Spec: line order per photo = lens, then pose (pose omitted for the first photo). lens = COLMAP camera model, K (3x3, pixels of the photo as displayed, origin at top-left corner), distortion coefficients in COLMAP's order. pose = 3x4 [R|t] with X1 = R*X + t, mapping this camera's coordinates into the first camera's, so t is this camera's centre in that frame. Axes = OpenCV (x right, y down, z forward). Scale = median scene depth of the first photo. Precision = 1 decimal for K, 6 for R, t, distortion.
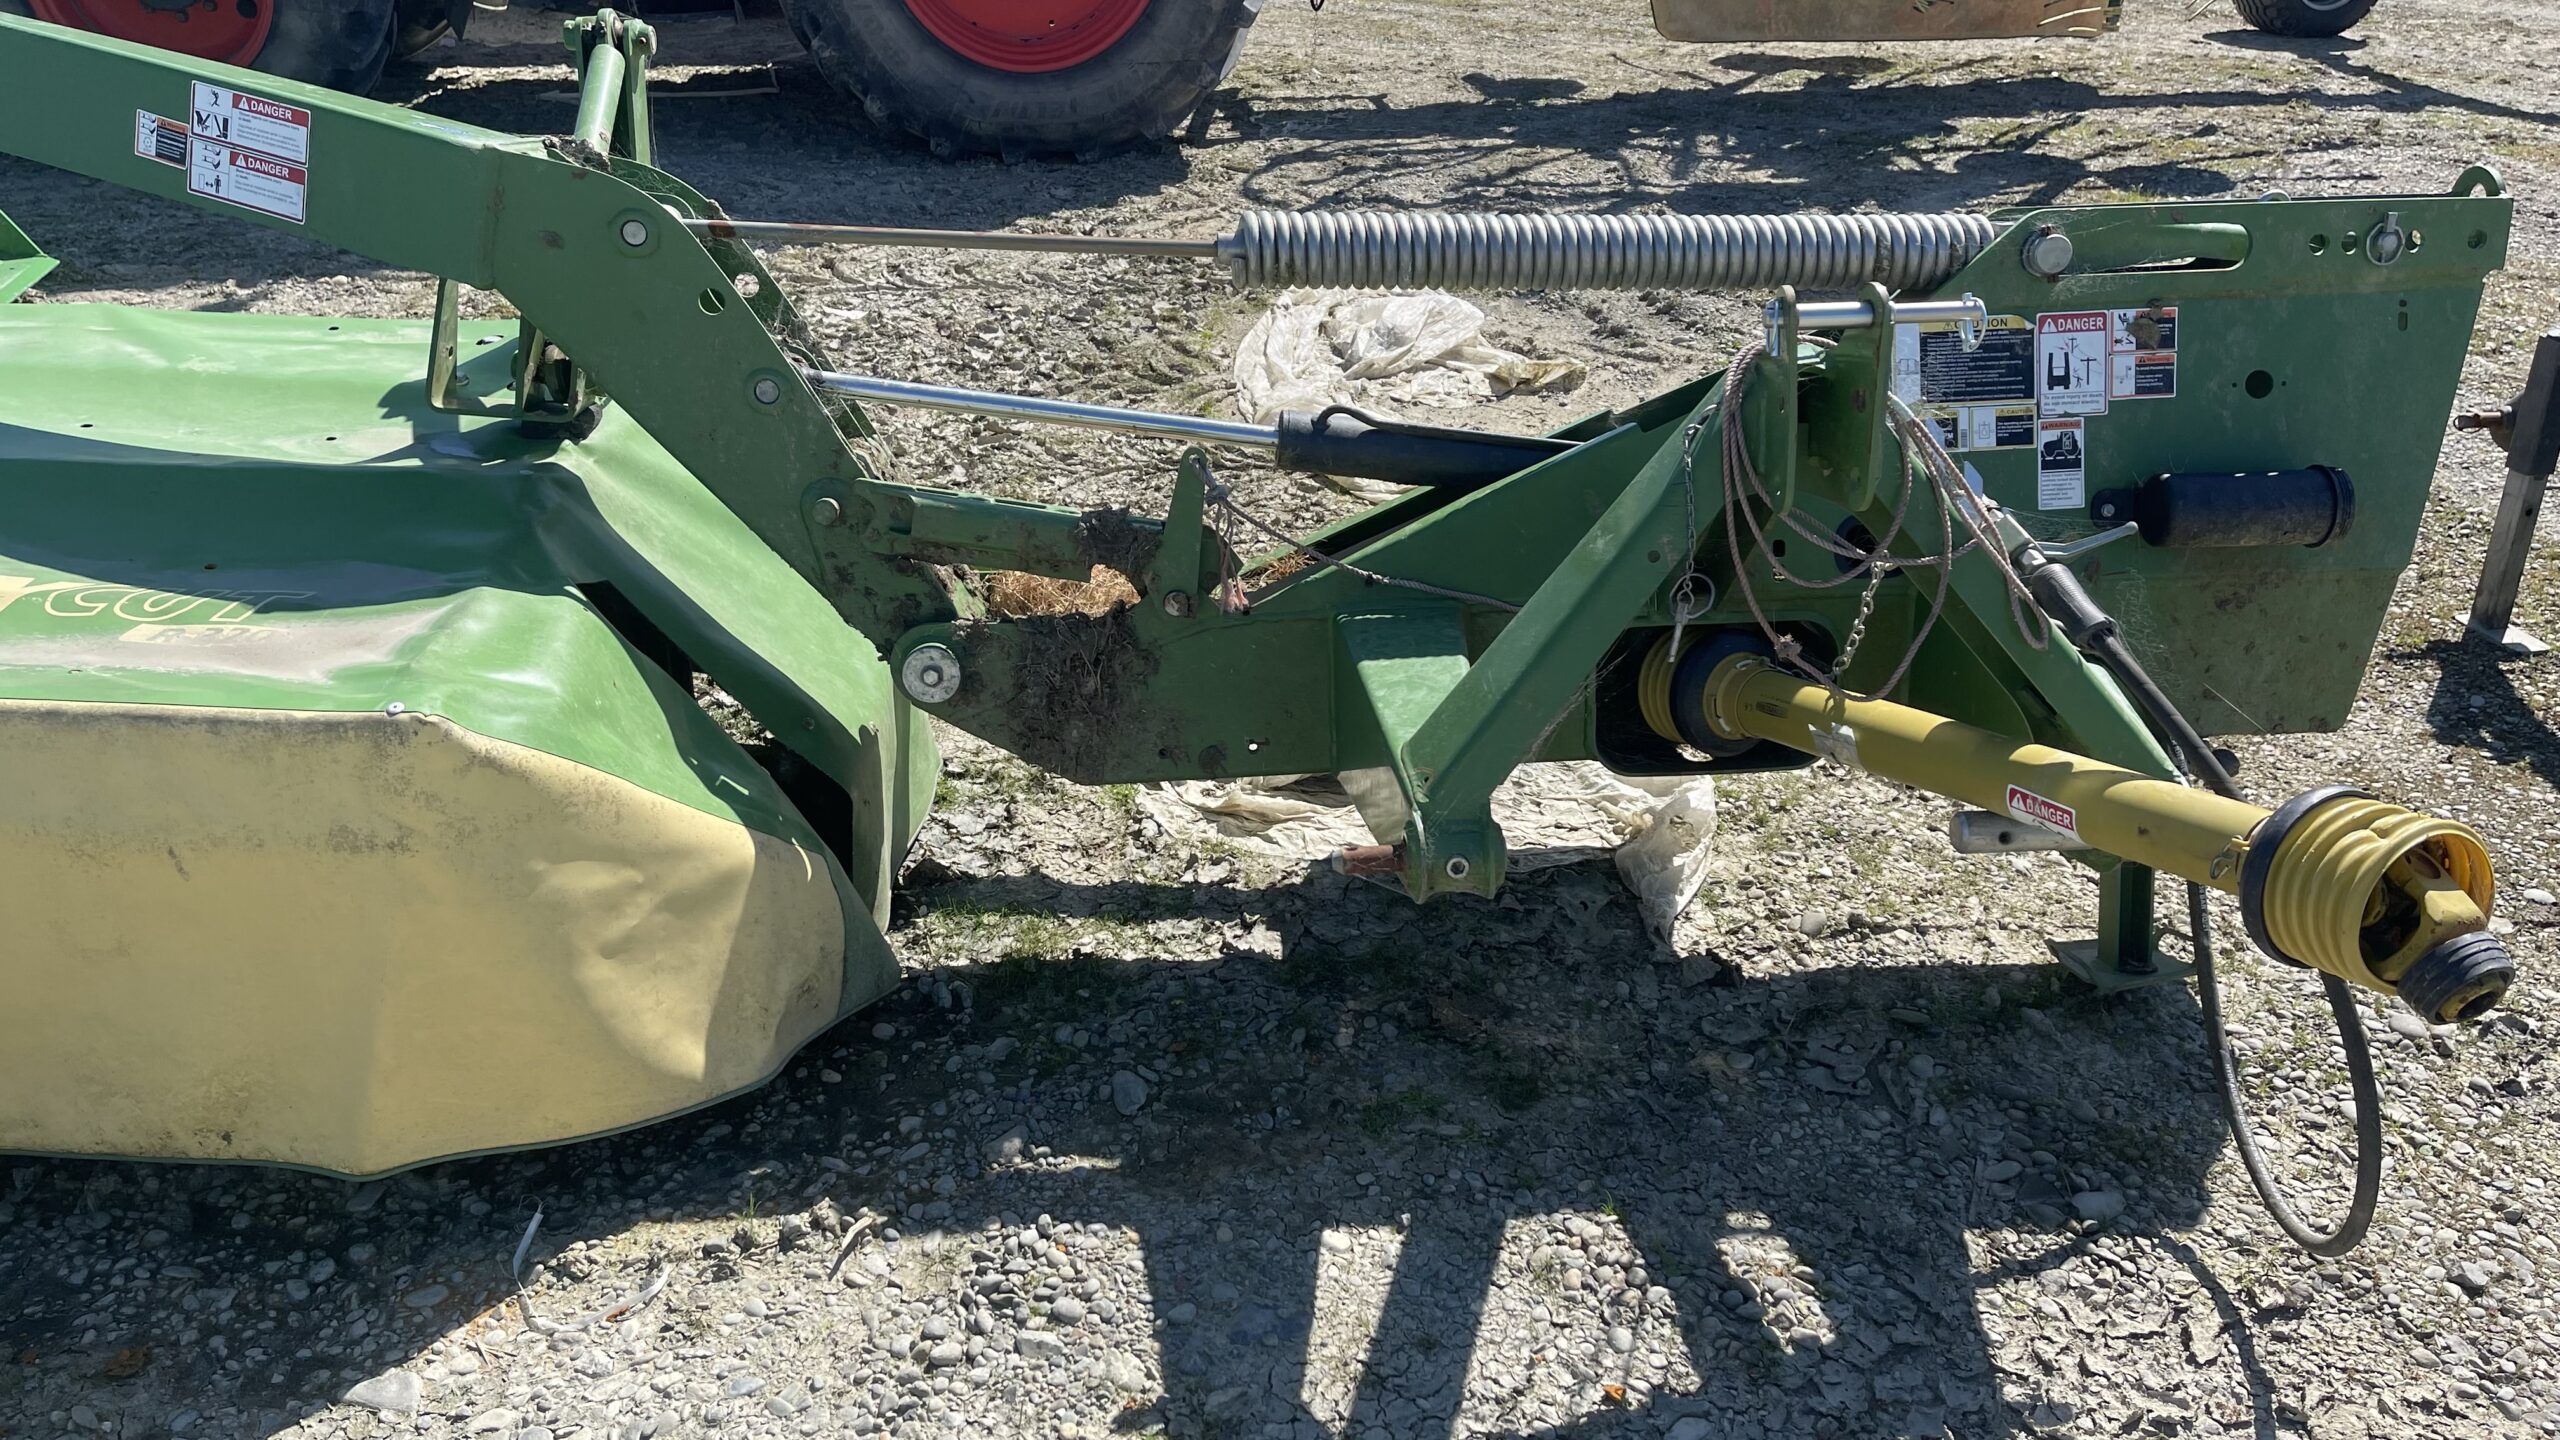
lens RADIAL K [[1918.1, 0, 1278.5], [0, 1918.1, 738.9], [0, 0, 1]] dist [0.075205, -0.104218]
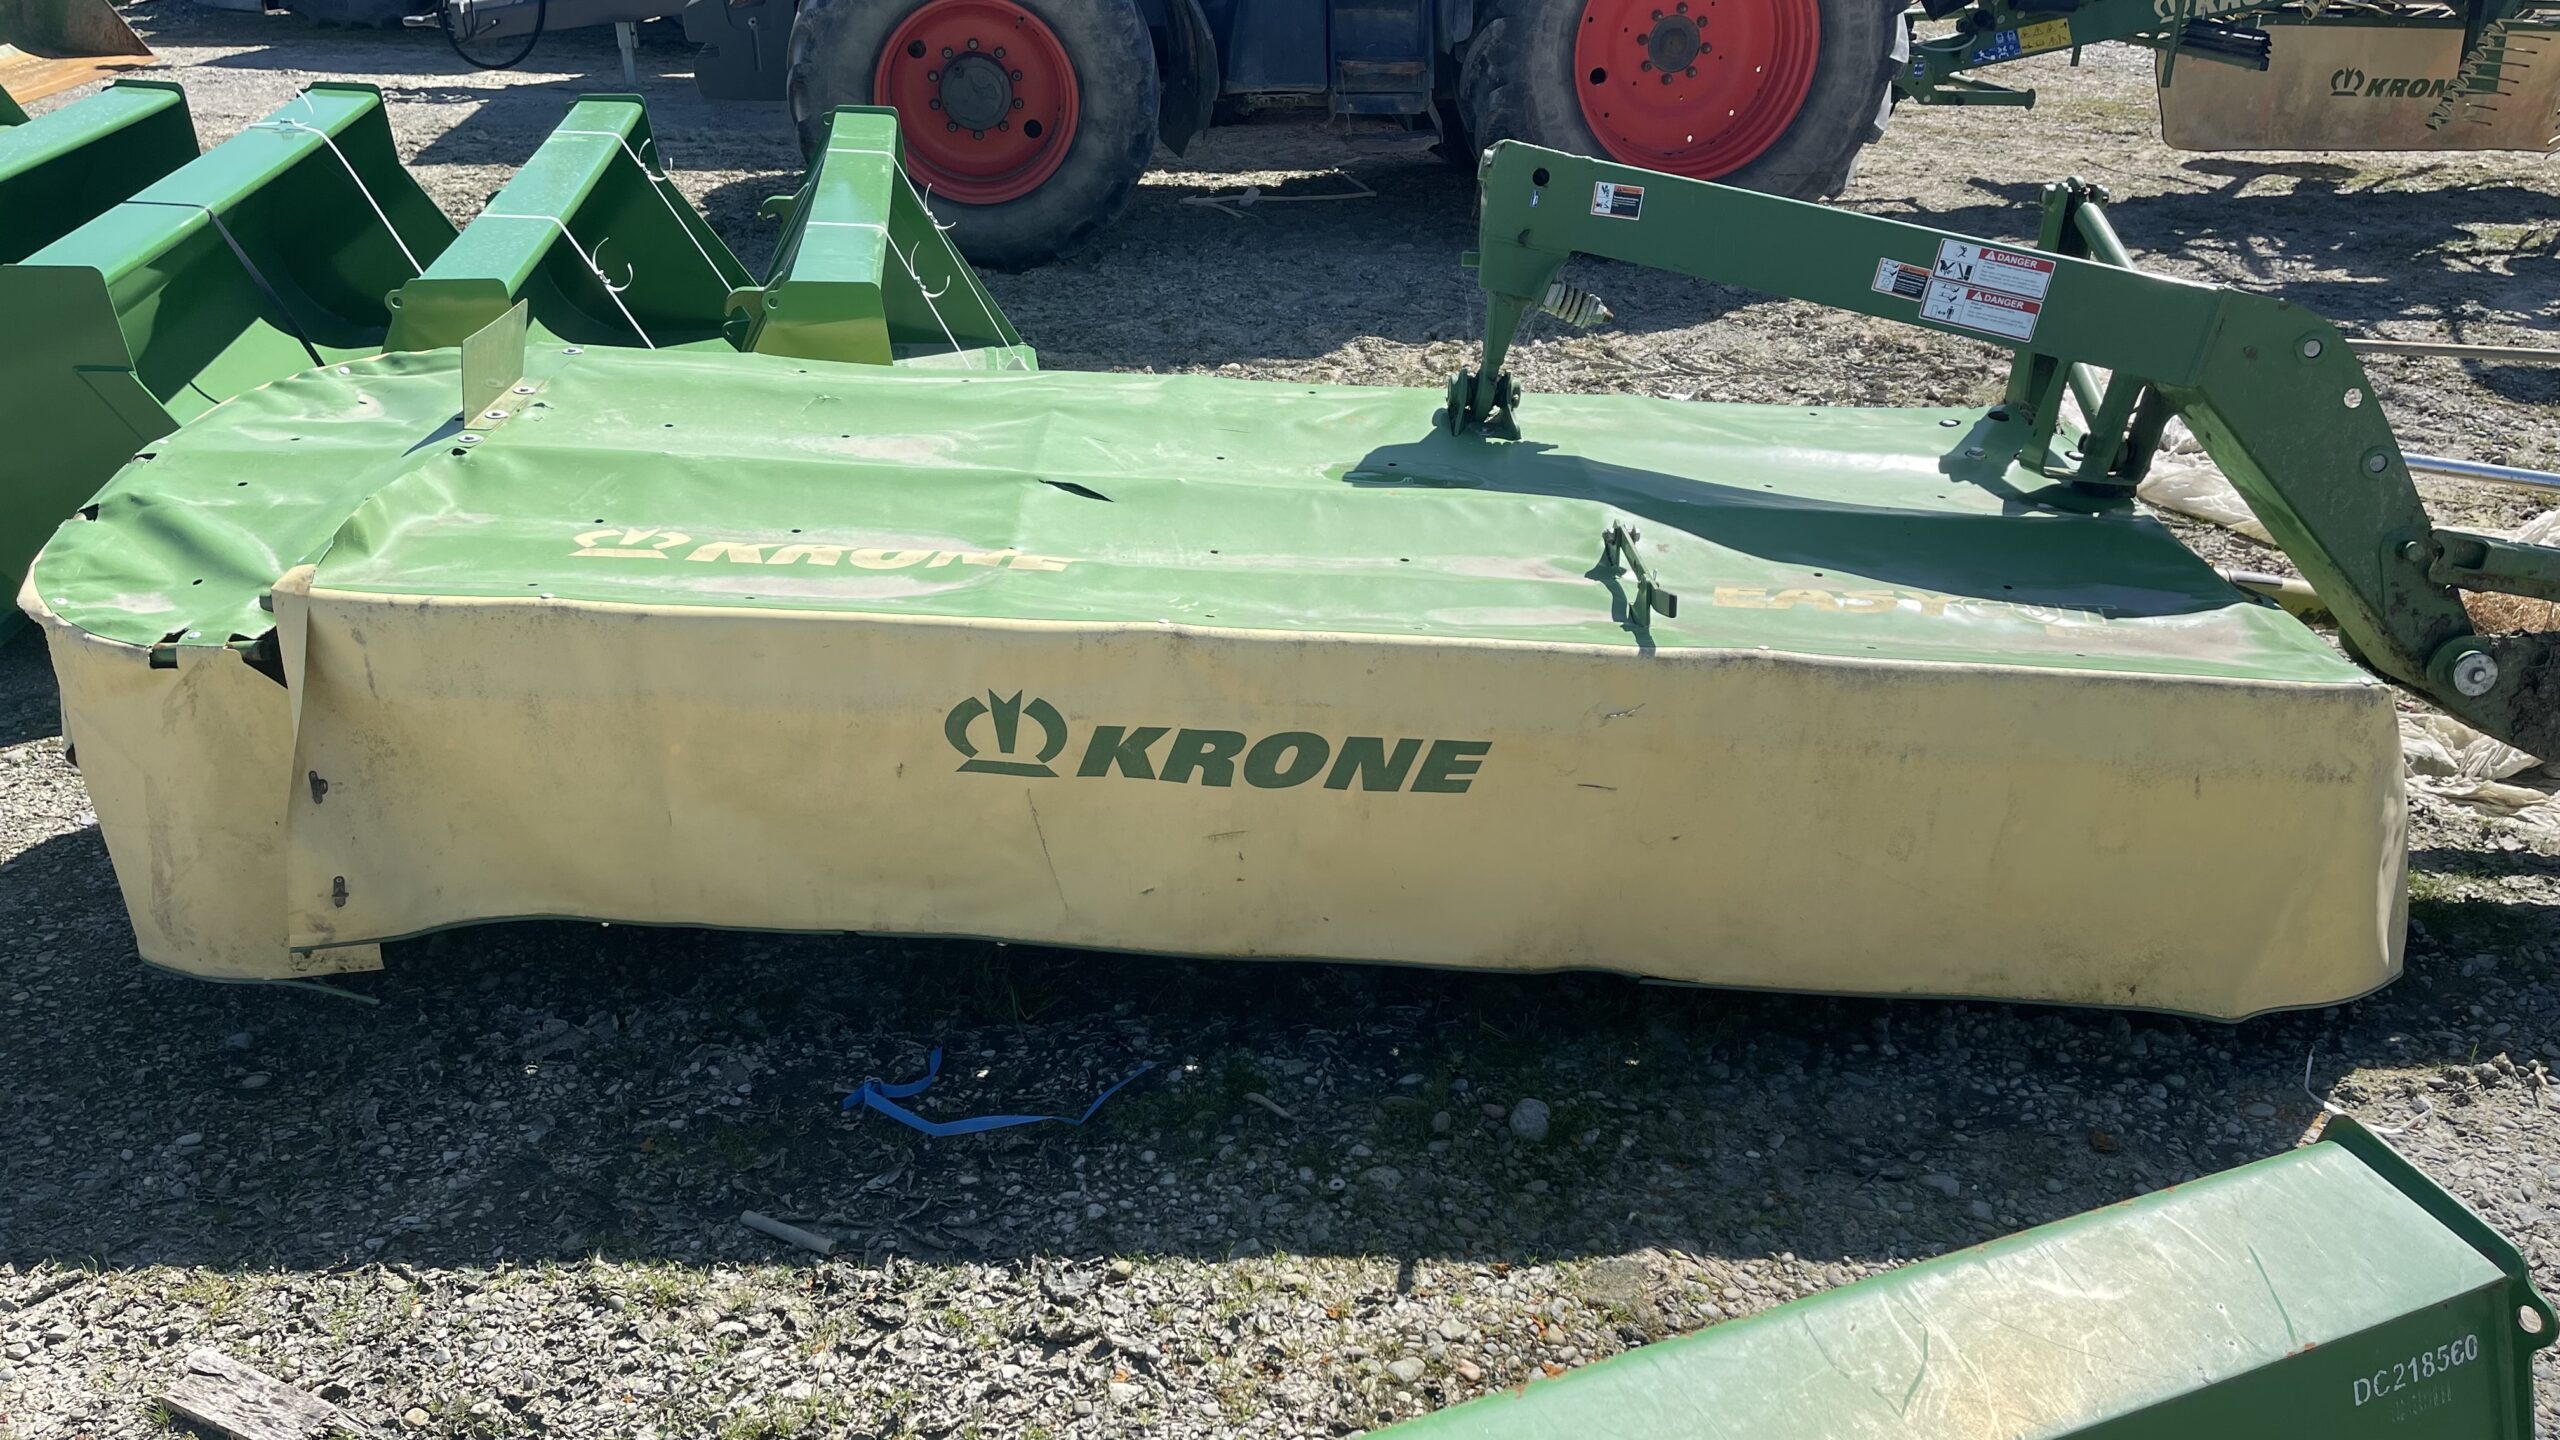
lens RADIAL K [[1918.1, 0, 1280.6], [0, 1918.1, 725.4], [0, 0, 1]] dist [0.075205, -0.104218]
pose [[0.999277, 0.015250, -0.034837, -0.950540], [-0.016712, 0.998975, -0.042072, 0.071662], [0.034159, 0.042623, 0.998507, -0.368846]]
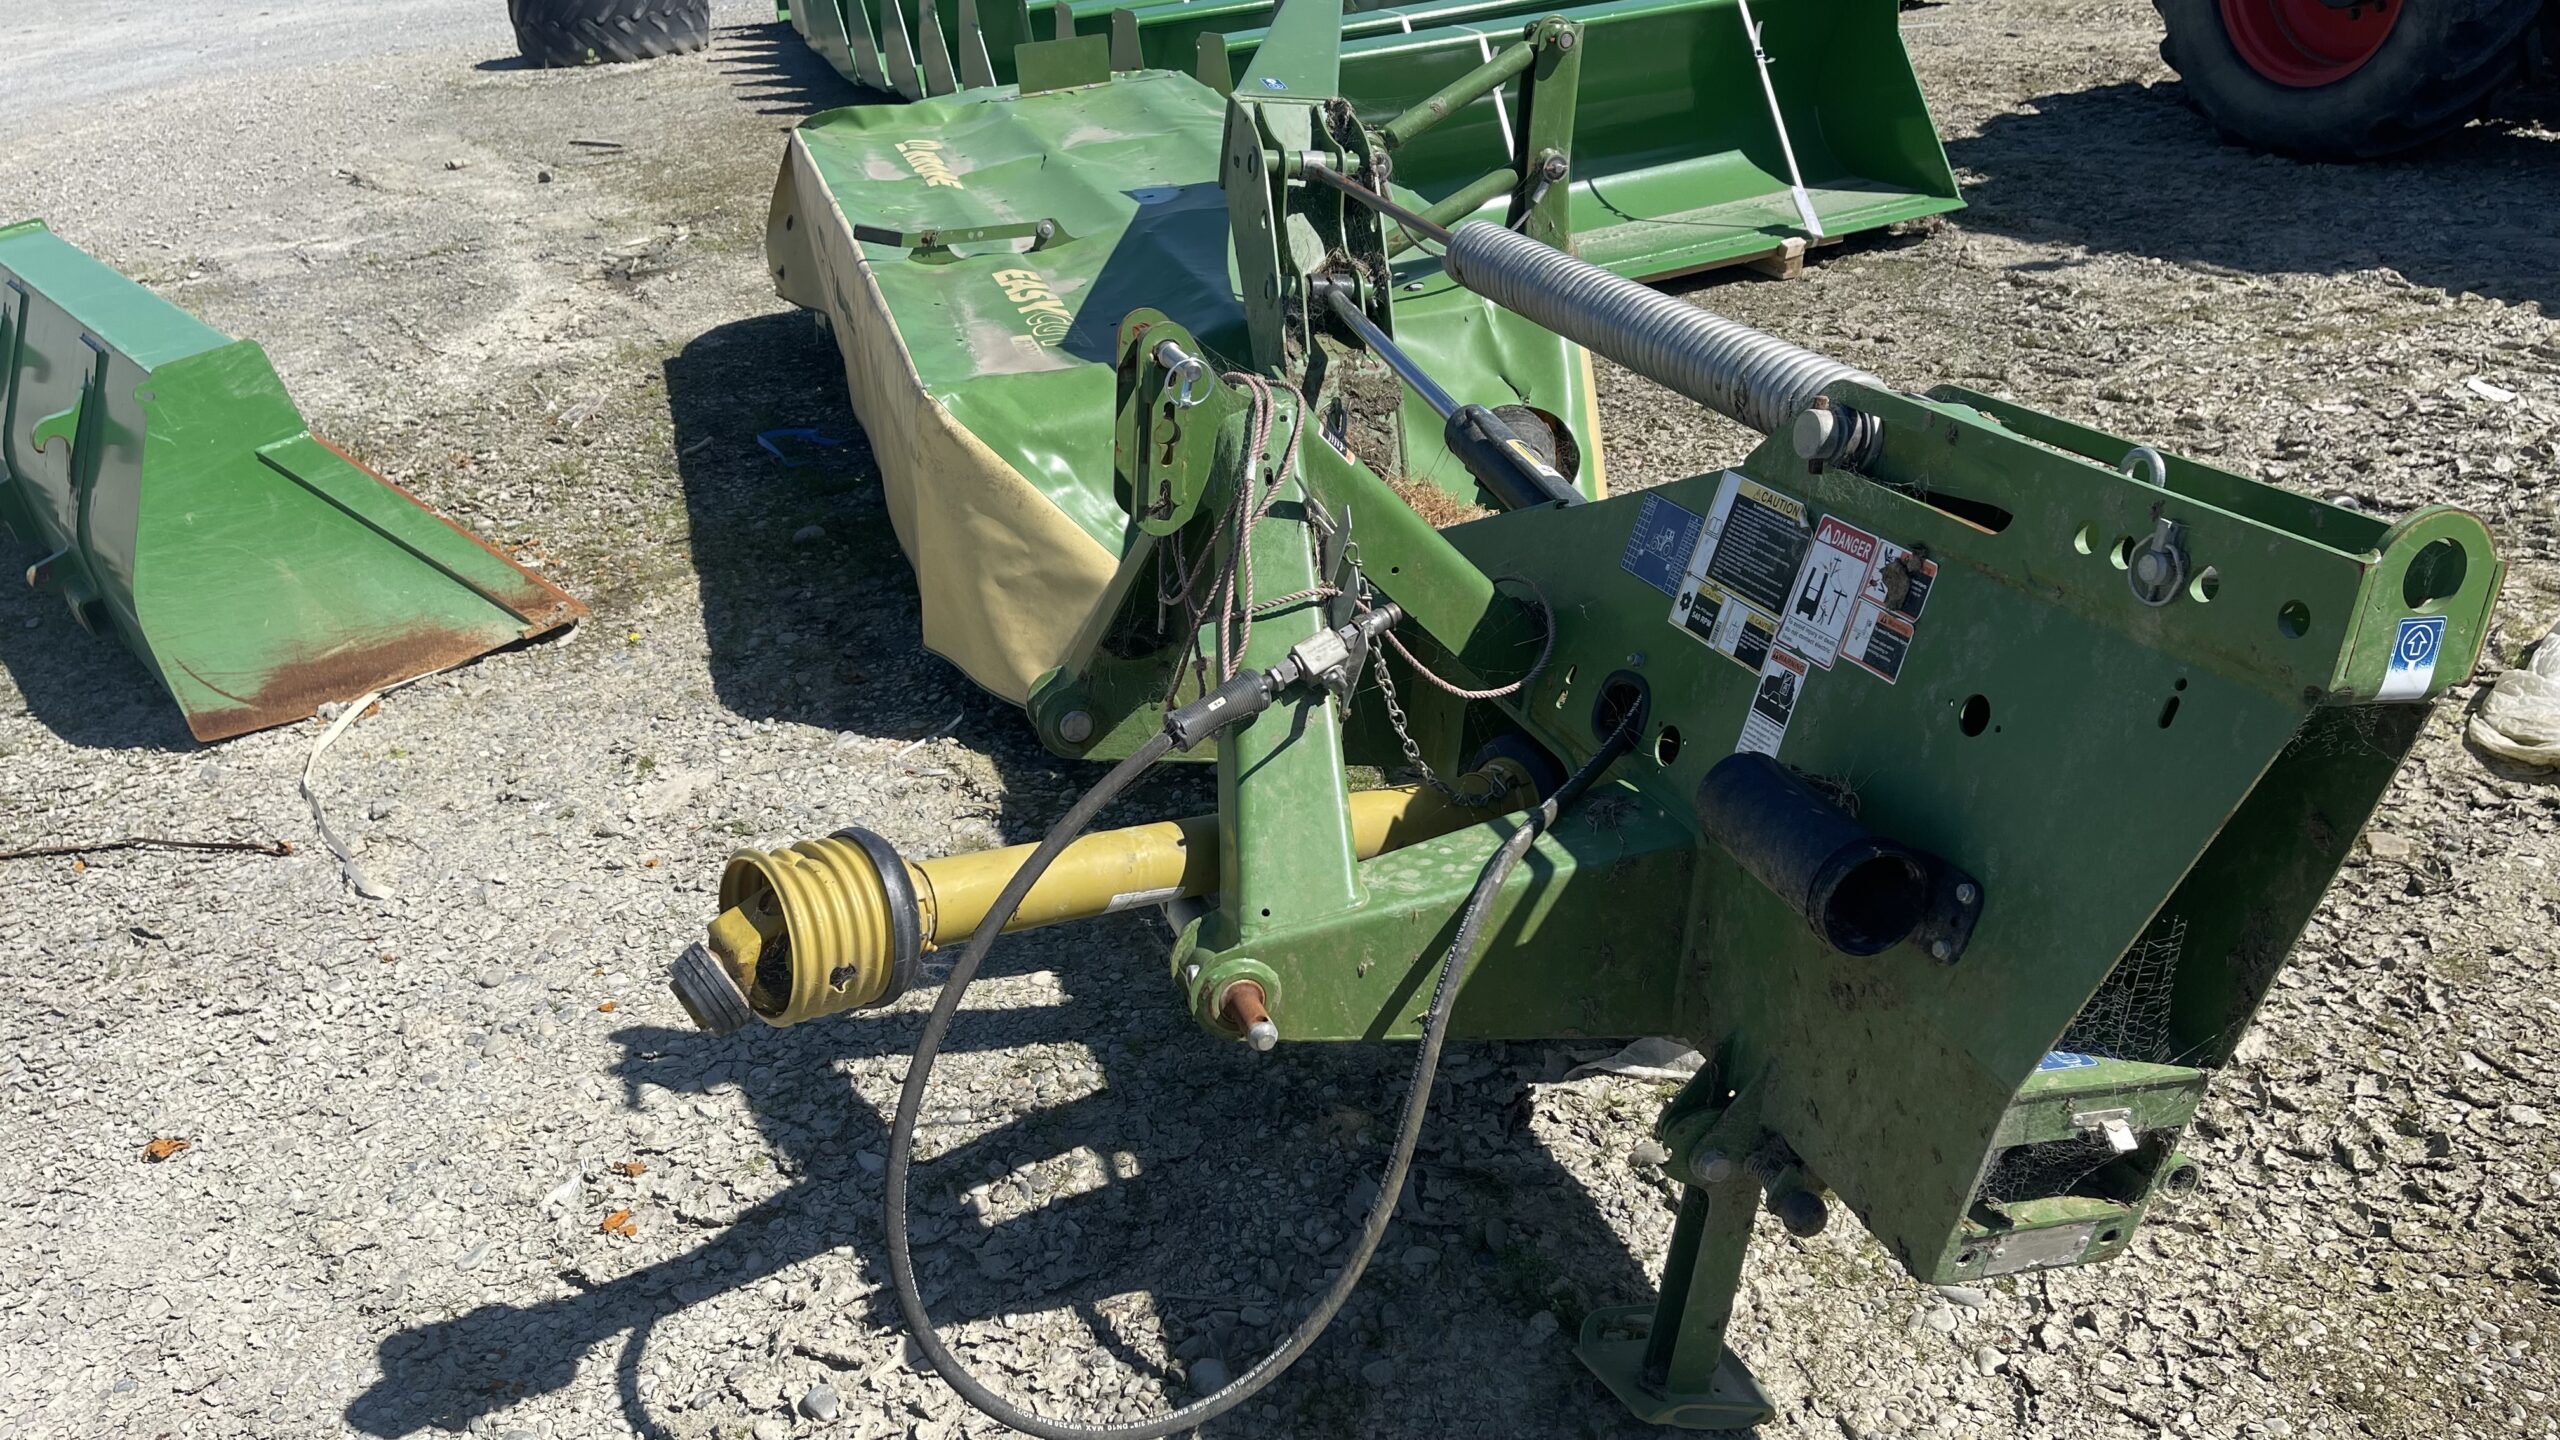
lens RADIAL K [[1918.1, 0, 1281.4], [0, 1918.1, 719.9], [0, 0, 1]] dist [0.075205, -0.104218]
pose [[0.251860, 0.378868, -0.890520, 1.039473], [-0.380238, 0.884922, 0.268946, -0.271144], [0.889936, 0.270873, 0.366937, 0.563633]]
